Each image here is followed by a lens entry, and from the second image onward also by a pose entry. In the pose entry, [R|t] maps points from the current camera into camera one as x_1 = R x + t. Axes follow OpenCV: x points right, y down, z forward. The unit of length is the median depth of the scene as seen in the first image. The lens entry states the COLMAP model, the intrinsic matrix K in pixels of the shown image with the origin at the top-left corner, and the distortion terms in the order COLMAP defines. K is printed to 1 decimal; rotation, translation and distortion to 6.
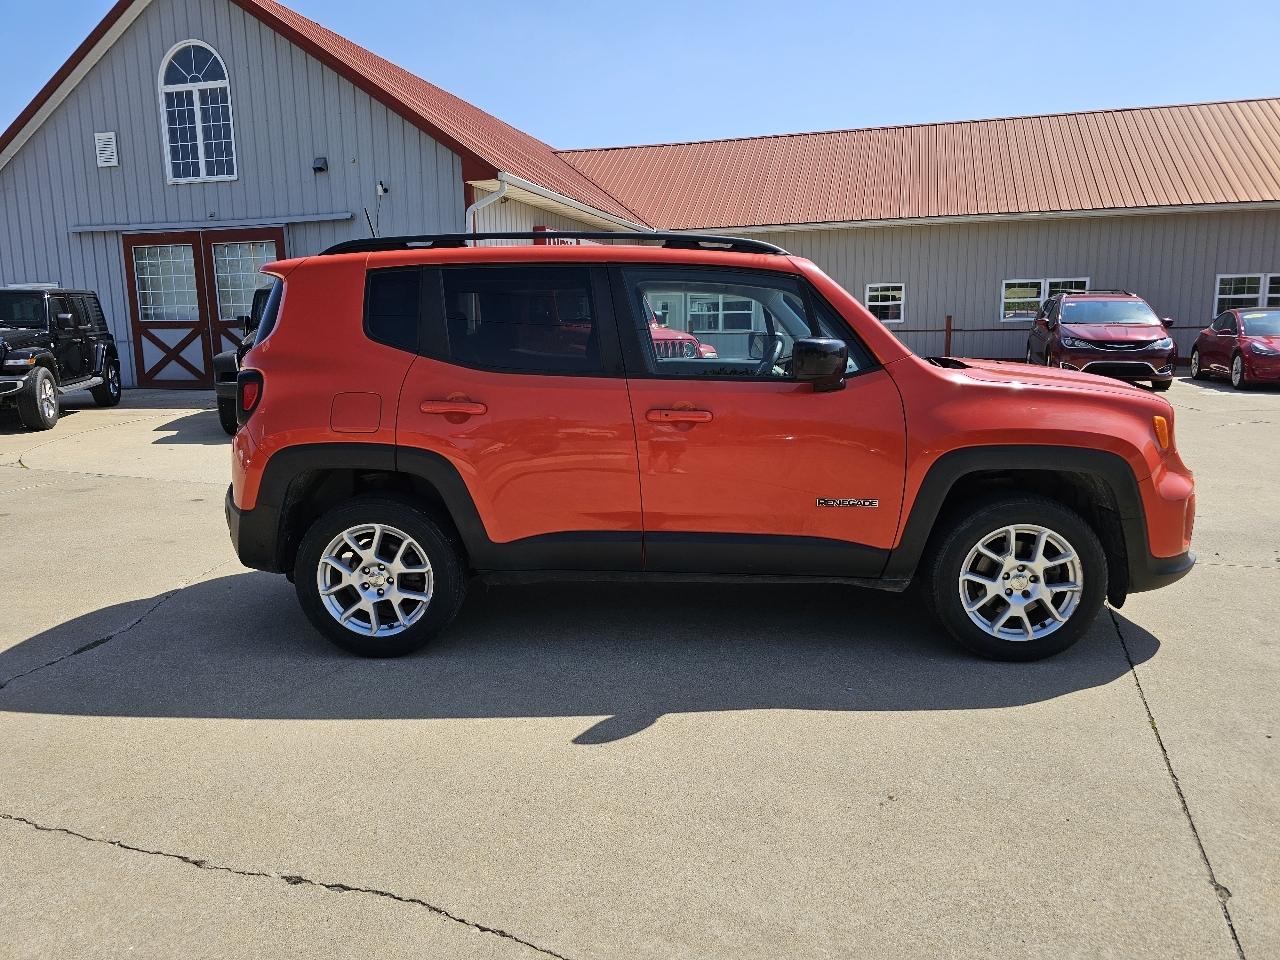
lens RADIAL K [[861.8, 0, 637.1], [0, 861.8, 471.0], [0, 0, 1]] dist [0.044982, -0.038336]
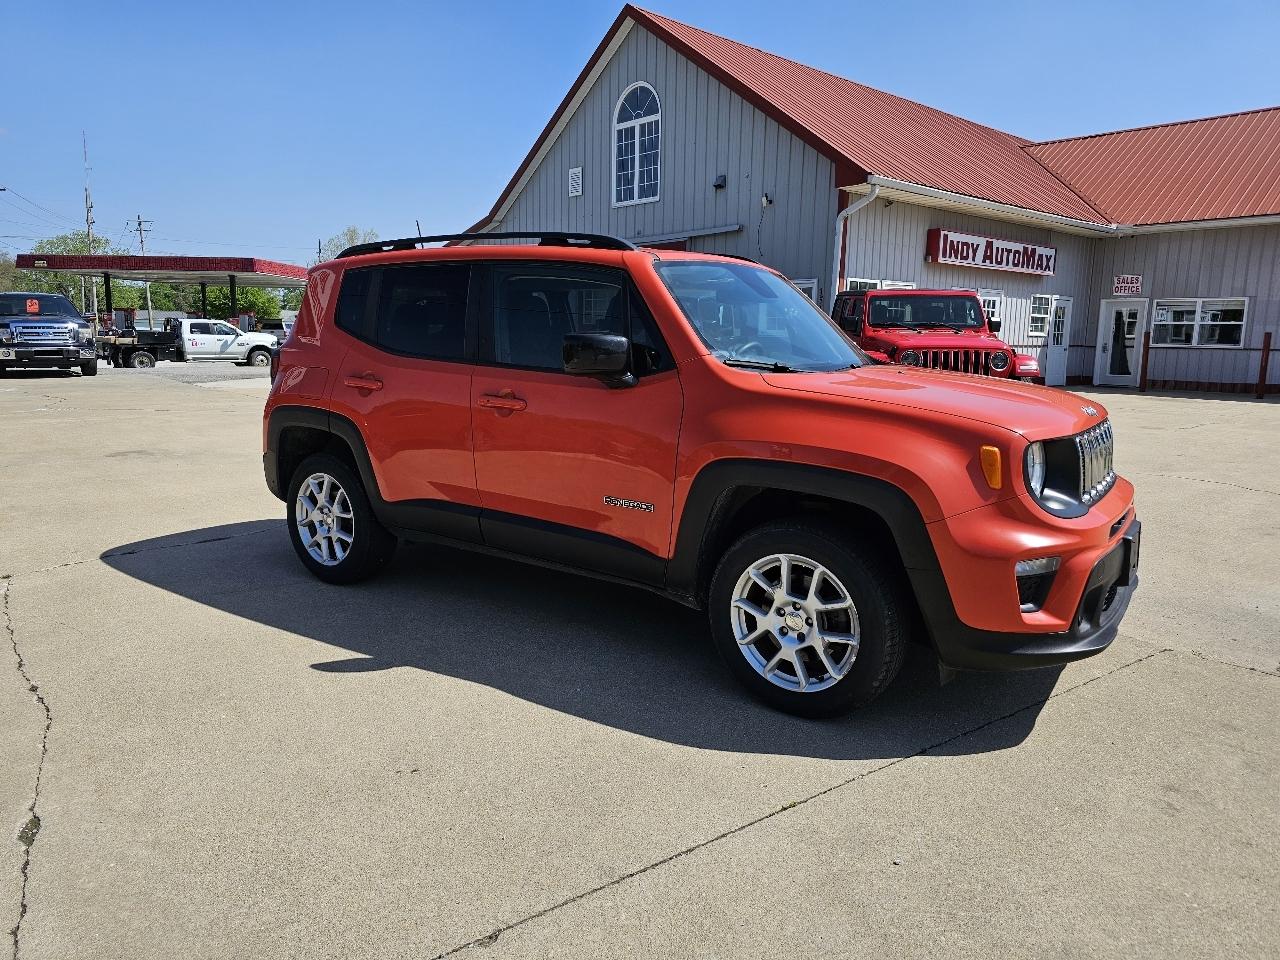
lens RADIAL K [[861.8, 0, 640.4], [0, 861.8, 472.7], [0, 0, 1]] dist [0.044982, -0.038336]
pose [[0.841443, 0.108979, -0.529243, 0.719385], [-0.113407, 0.993253, 0.024220, -0.021490], [0.528311, 0.039641, 0.848125, 0.179401]]
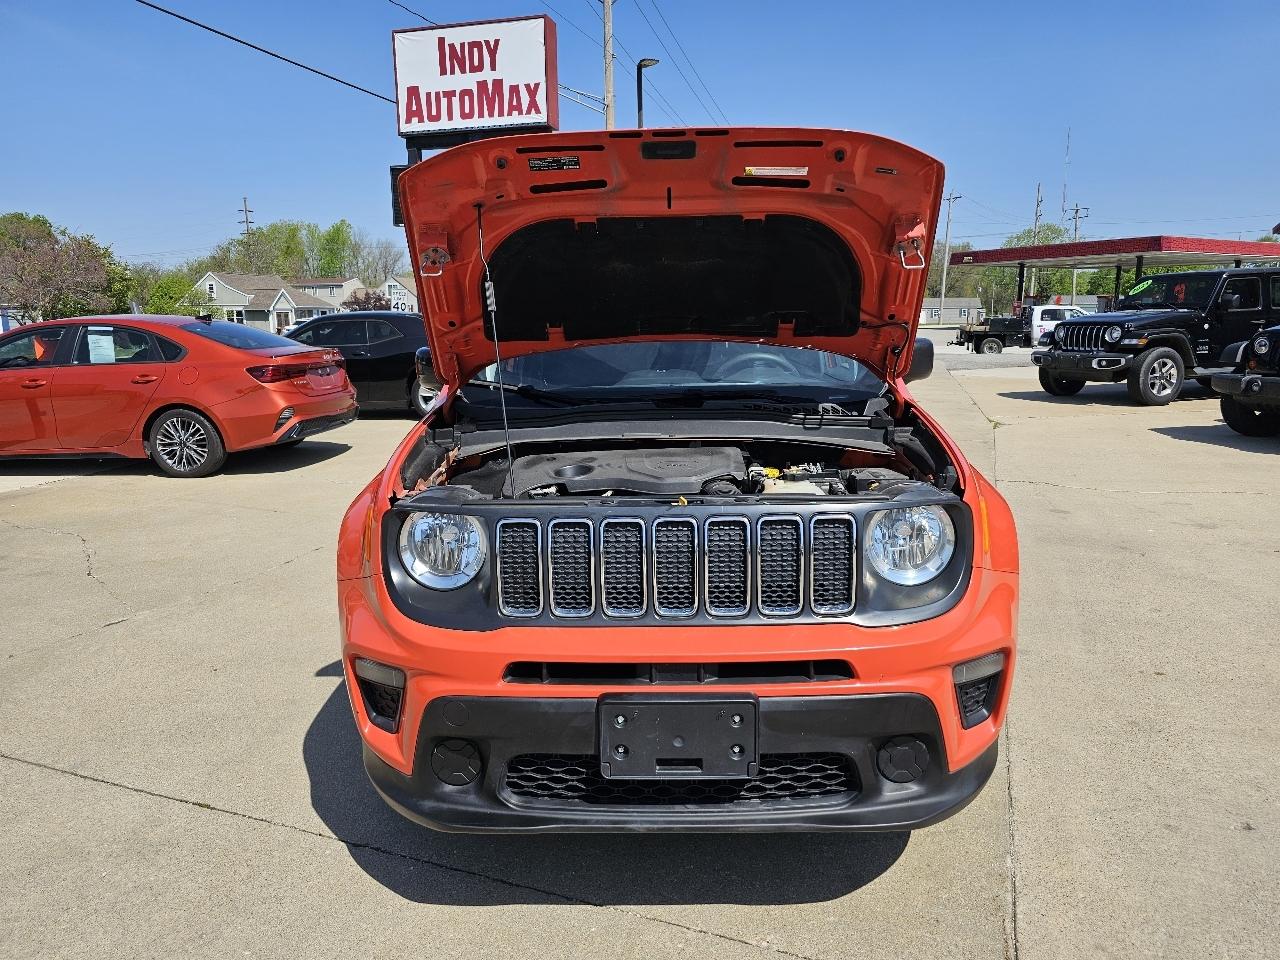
lens RADIAL K [[861.8, 0, 652.8], [0, 861.8, 473.2], [0, 0, 1]] dist [0.044982, -0.038336]
pose [[0.016615, 0.191794, -0.981295, 1.150252], [-0.156996, 0.969757, 0.186880, -0.219813], [0.987459, 0.150954, 0.046224, 1.120724]]
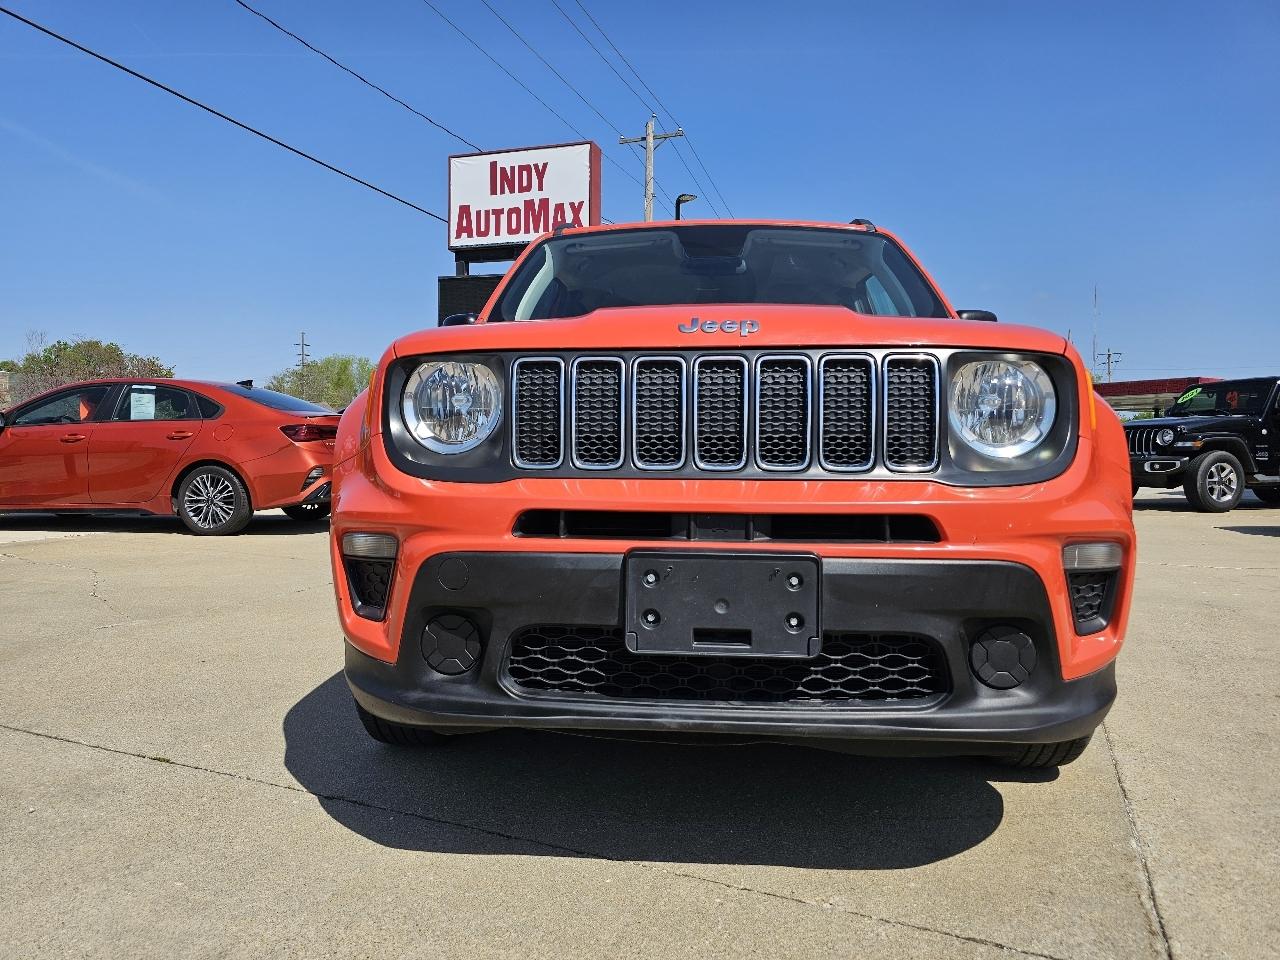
lens RADIAL K [[861.8, 0, 639.3], [0, 861.8, 472.4], [0, 0, 1]] dist [0.044982, -0.038336]
pose [[-0.035721, 0.035232, -0.998741, 1.090963], [-0.178686, 0.983049, 0.041069, -0.048068], [0.983258, 0.179928, -0.028820, 1.144516]]
